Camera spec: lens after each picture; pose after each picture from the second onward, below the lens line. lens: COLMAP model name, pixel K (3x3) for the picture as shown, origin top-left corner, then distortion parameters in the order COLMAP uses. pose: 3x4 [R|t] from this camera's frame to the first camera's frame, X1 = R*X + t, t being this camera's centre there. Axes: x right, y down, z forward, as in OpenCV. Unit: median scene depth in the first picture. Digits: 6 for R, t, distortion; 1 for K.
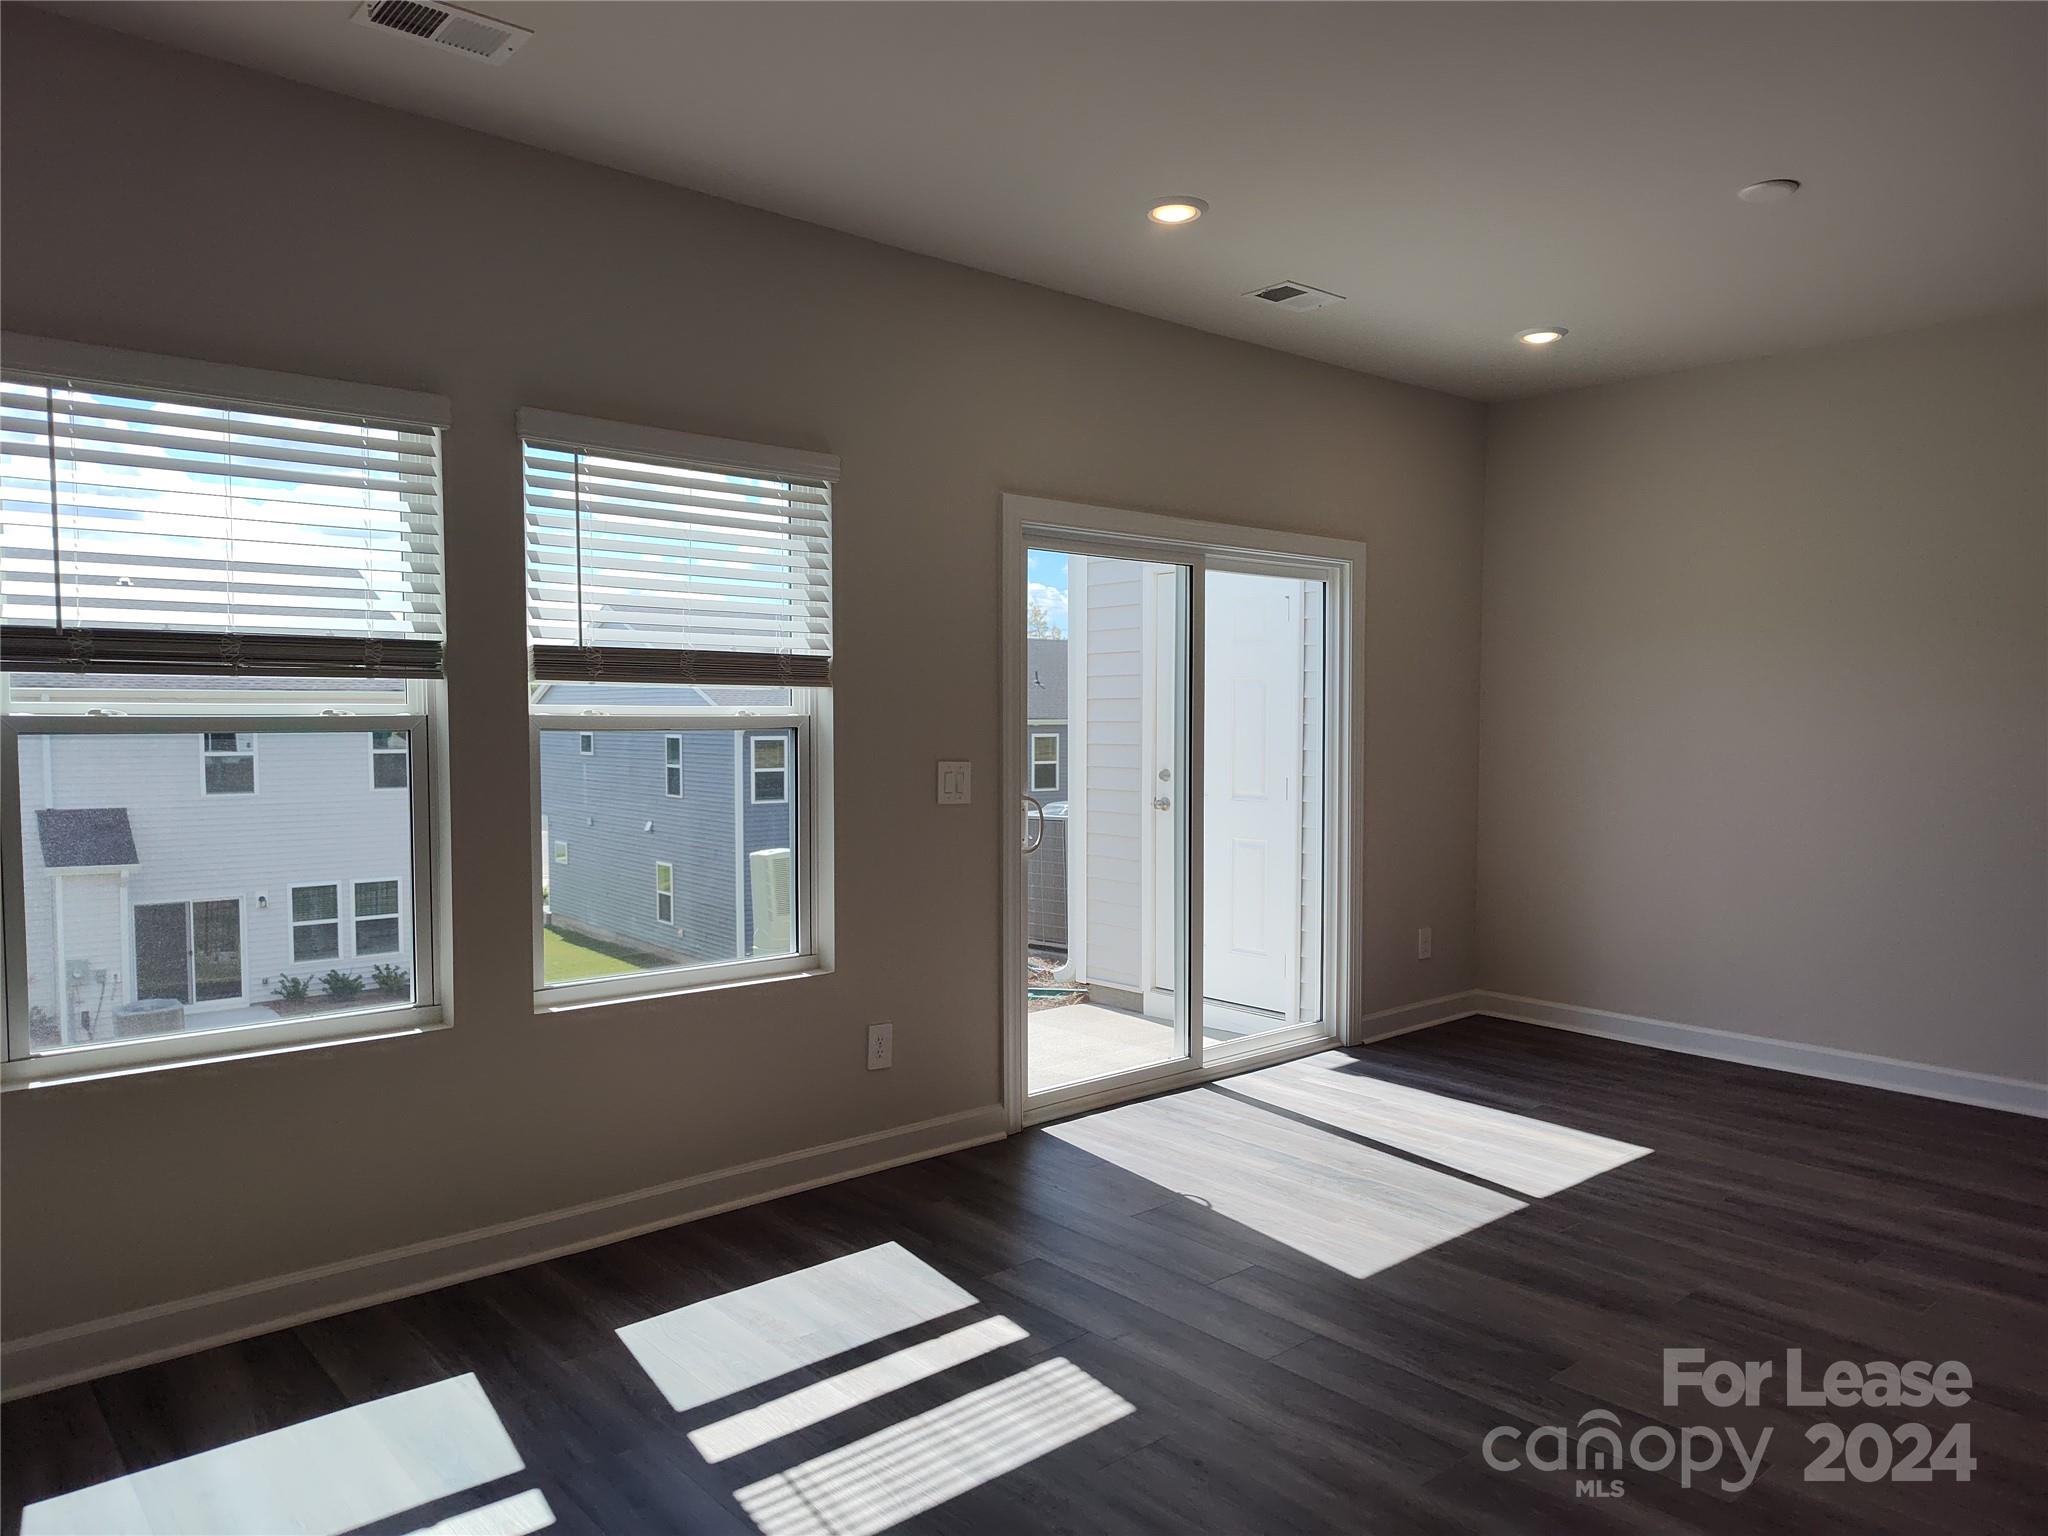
lens RADIAL K [[1369.3, 0, 1029.6], [0, 1369.3, 801.9], [0, 0, 1]] dist [0.047095, -0.043810]
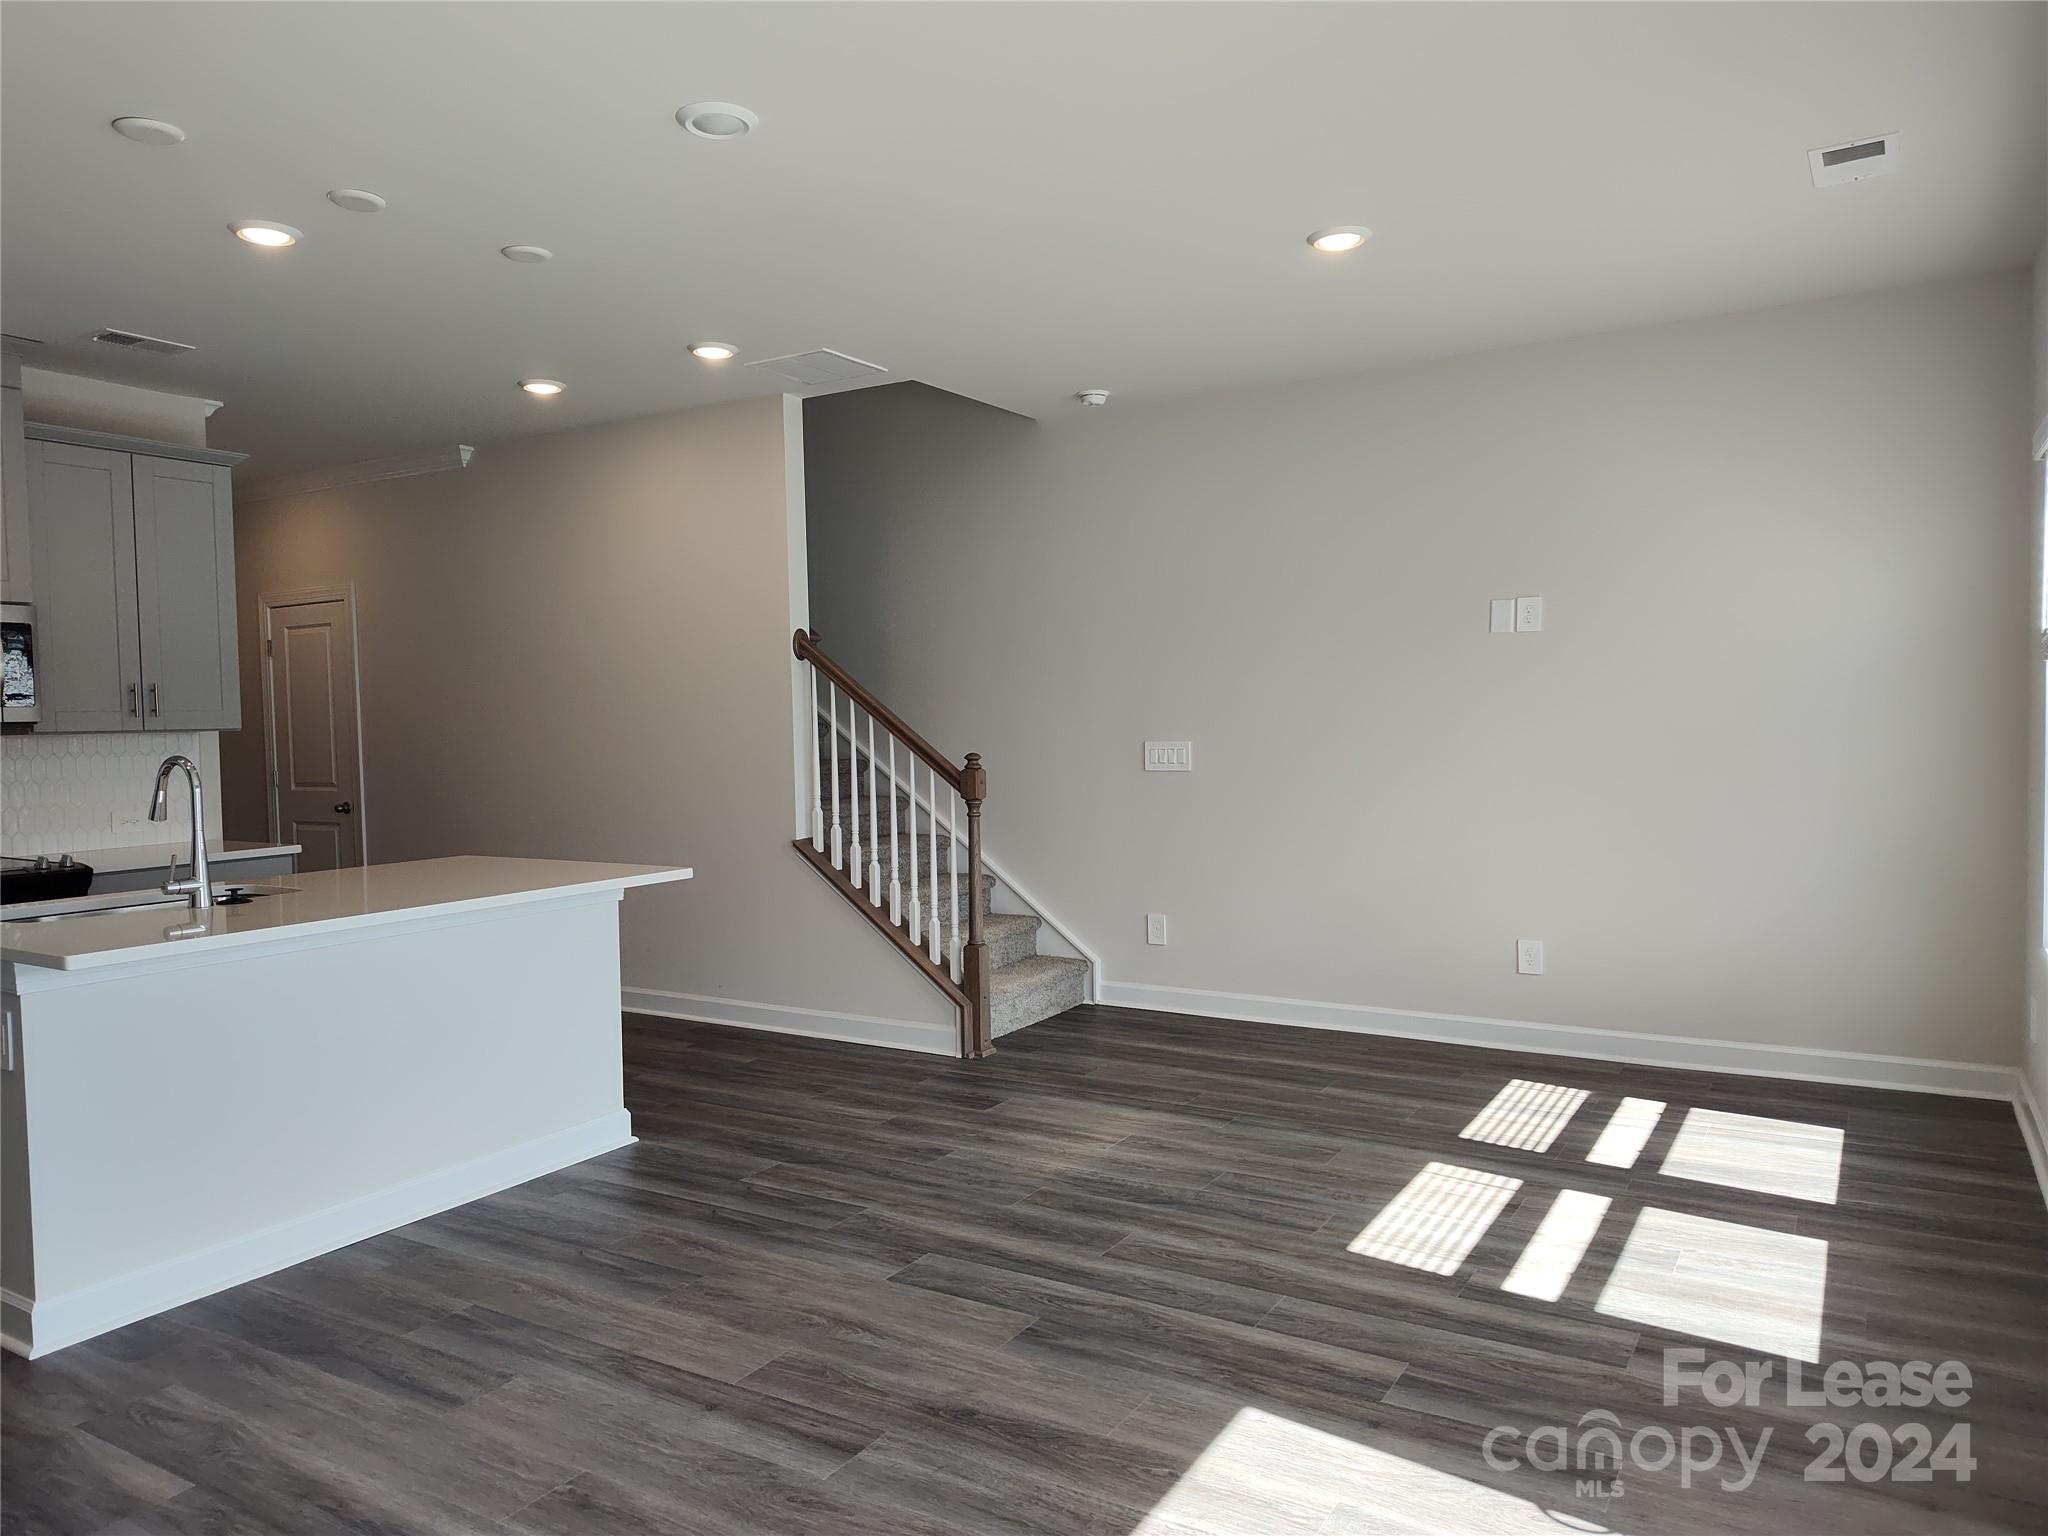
lens RADIAL K [[1390.6, 0, 1019.9], [0, 1390.6, 779.3], [0, 0, 1]] dist [0.048264, -0.048064]
pose [[-0.955642, 0.036809, -0.292221, 0.579893], [0.007789, 0.994971, 0.099858, -0.100111], [0.294427, 0.093153, -0.951123, 1.663494]]
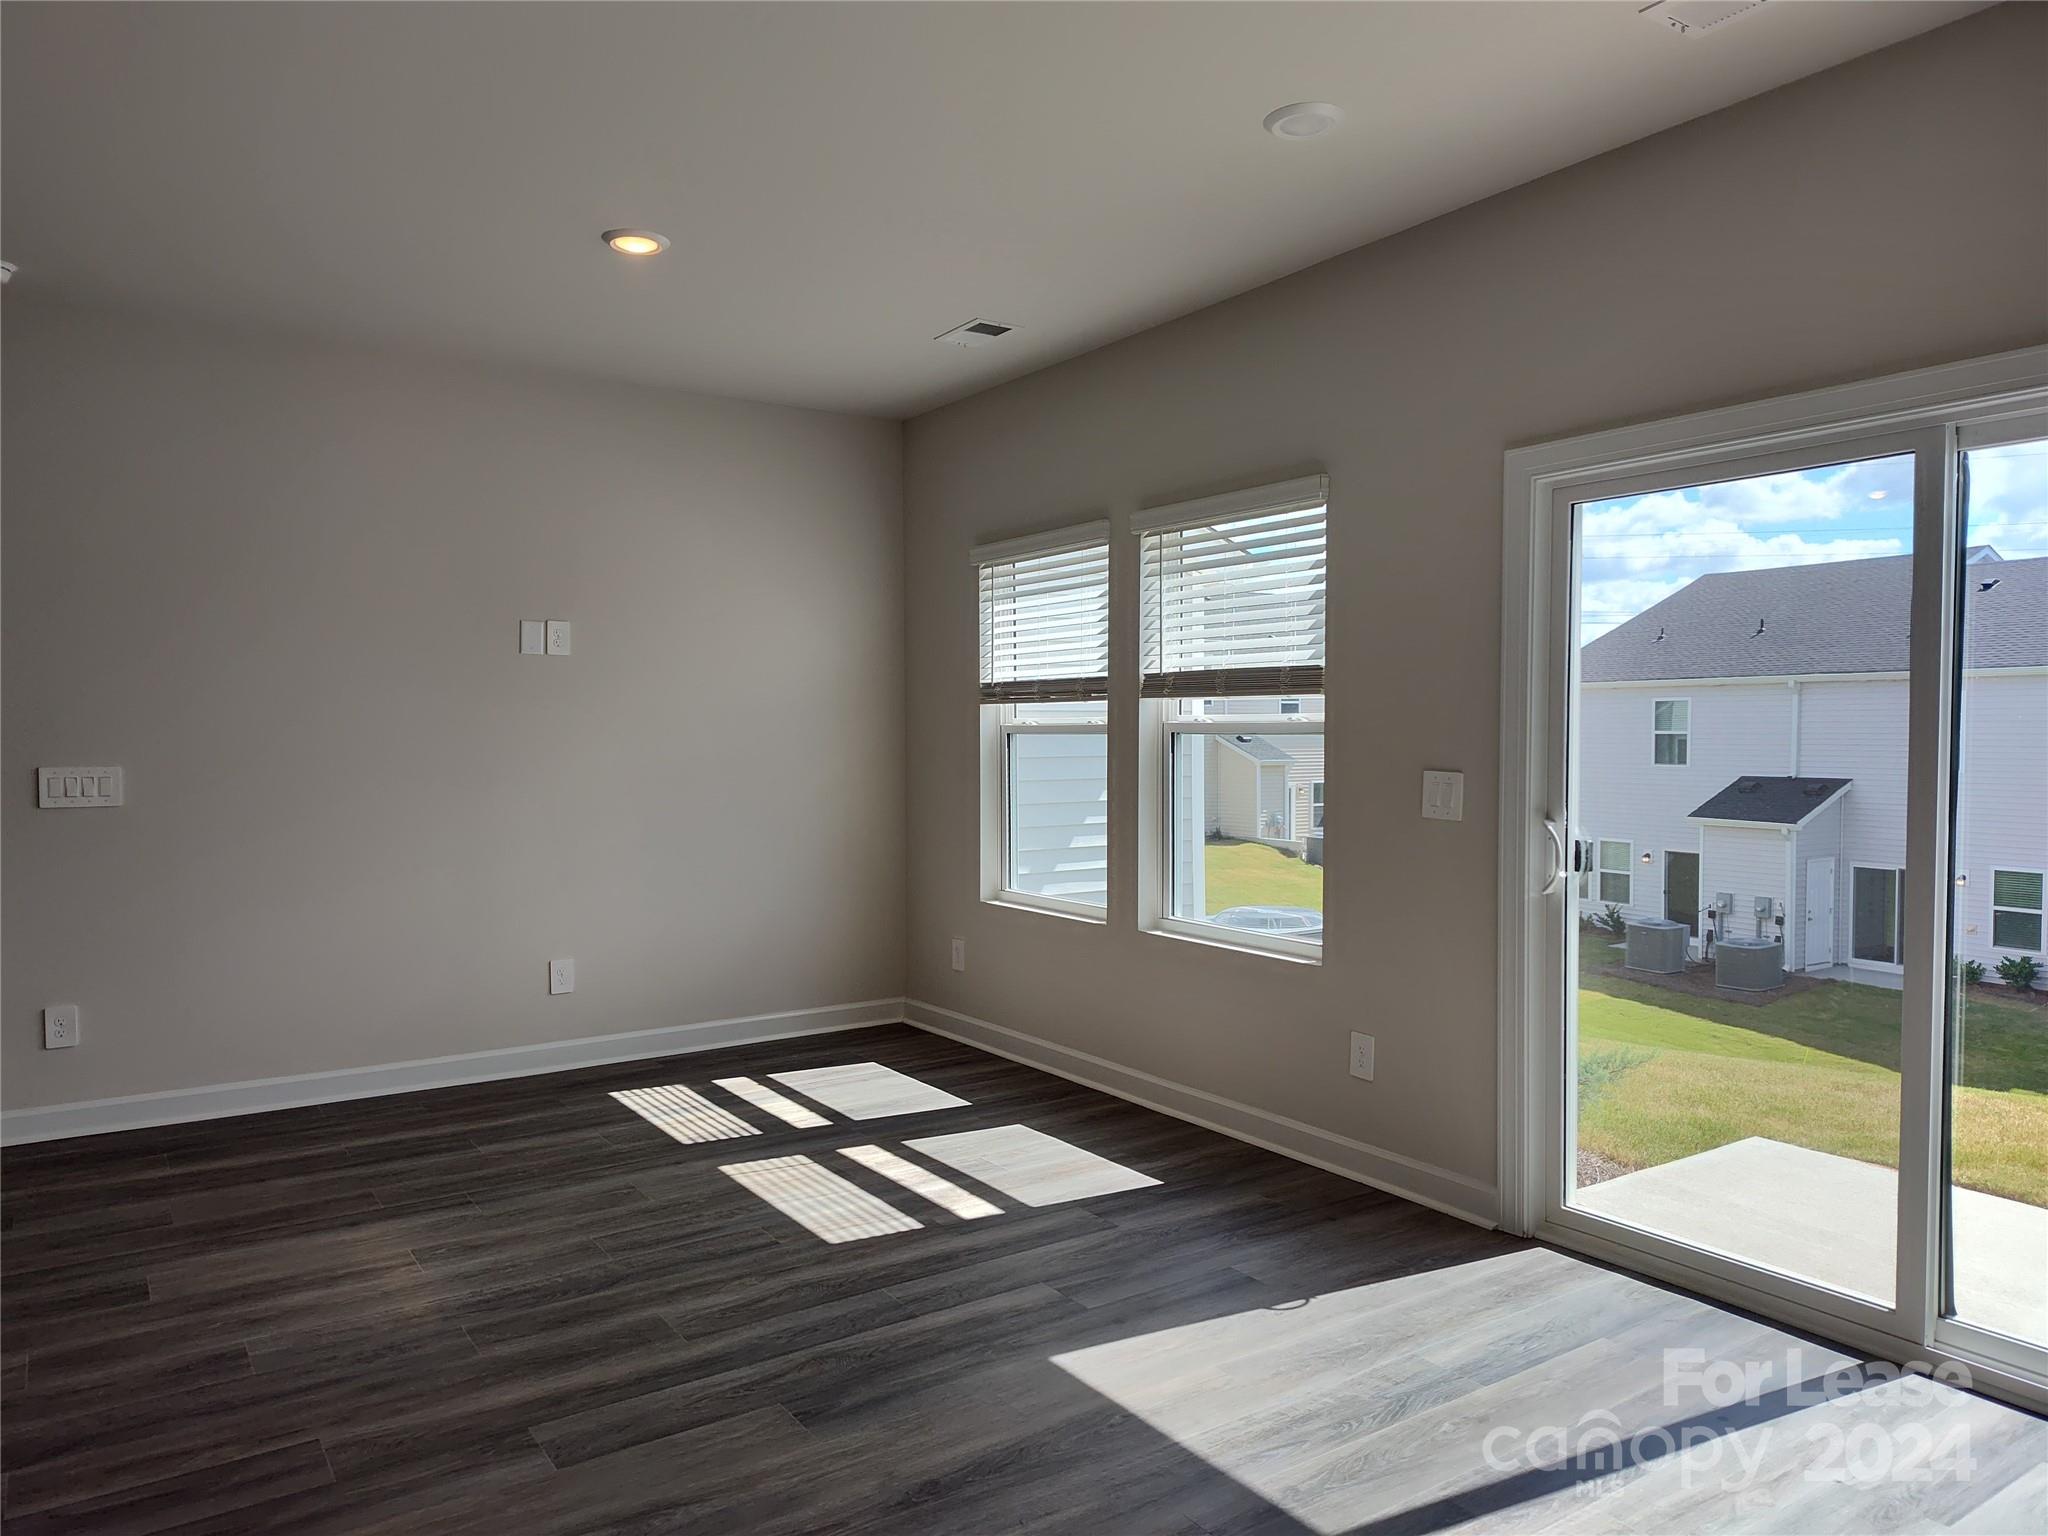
lens RADIAL K [[1390.6, 0, 1019.9], [0, 1390.6, 779.3], [0, 0, 1]] dist [0.048264, -0.048064]
pose [[-0.121007, 0.039820, -0.991853, 1.092355], [-0.052393, 0.997546, 0.046441, -0.064473], [0.991268, 0.057586, -0.118624, 1.040262]]
